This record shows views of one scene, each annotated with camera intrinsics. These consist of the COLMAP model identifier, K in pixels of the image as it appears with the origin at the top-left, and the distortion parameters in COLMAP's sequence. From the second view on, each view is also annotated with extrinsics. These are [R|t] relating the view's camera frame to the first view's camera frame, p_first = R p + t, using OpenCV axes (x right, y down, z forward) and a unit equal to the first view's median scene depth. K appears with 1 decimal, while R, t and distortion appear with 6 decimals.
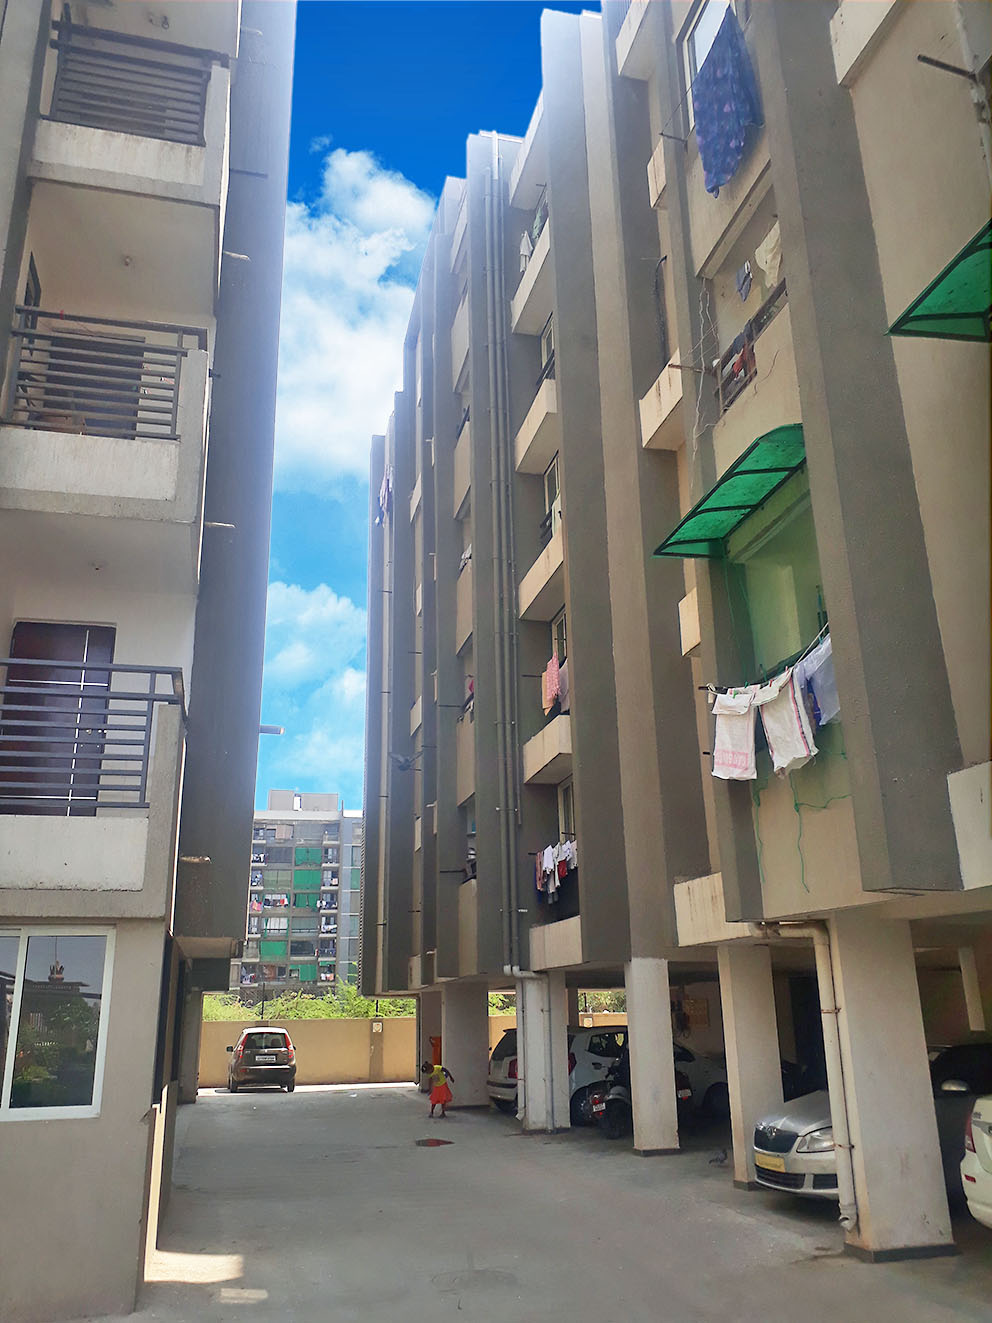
lens RADIAL K [[1053.4, 0, 496.0], [0, 1053.4, 661.5], [0, 0, 1]] dist [0.246403, -0.000109]
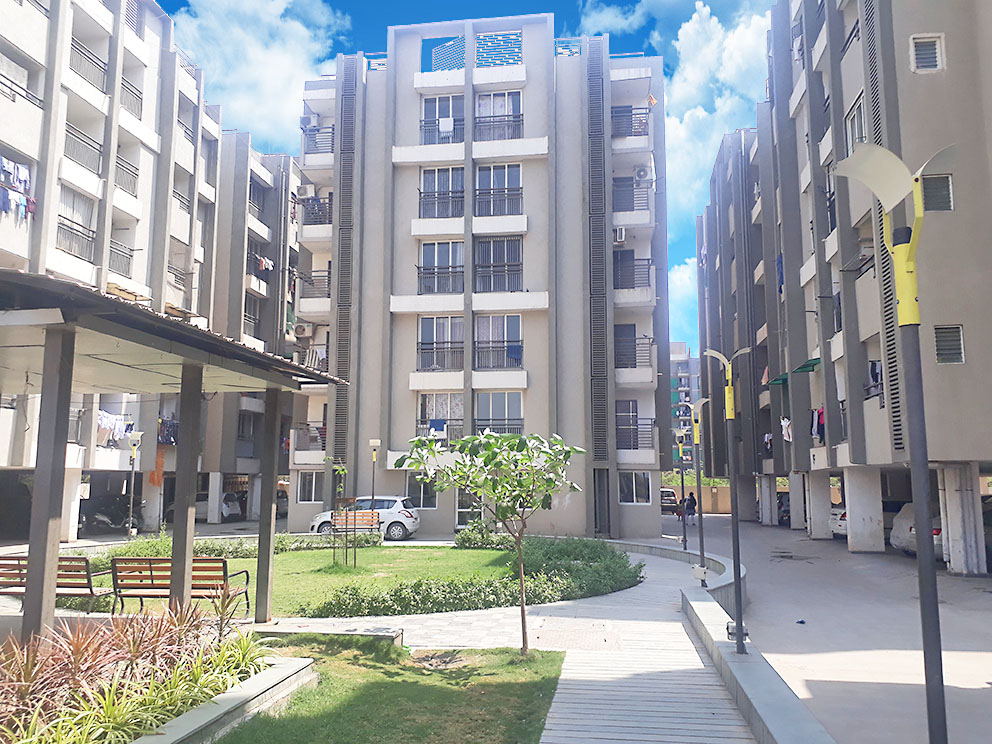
lens RADIAL K [[799.4, 0, 496.0], [0, 799.4, 372.0], [0, 0, 1]] dist [-0.000878, 0.001302]
pose [[0.928154, -0.024747, -0.371373, 0.077188], [0.091718, 0.982225, 0.163774, -0.175392], [0.360718, -0.186069, 0.913926, -0.509763]]
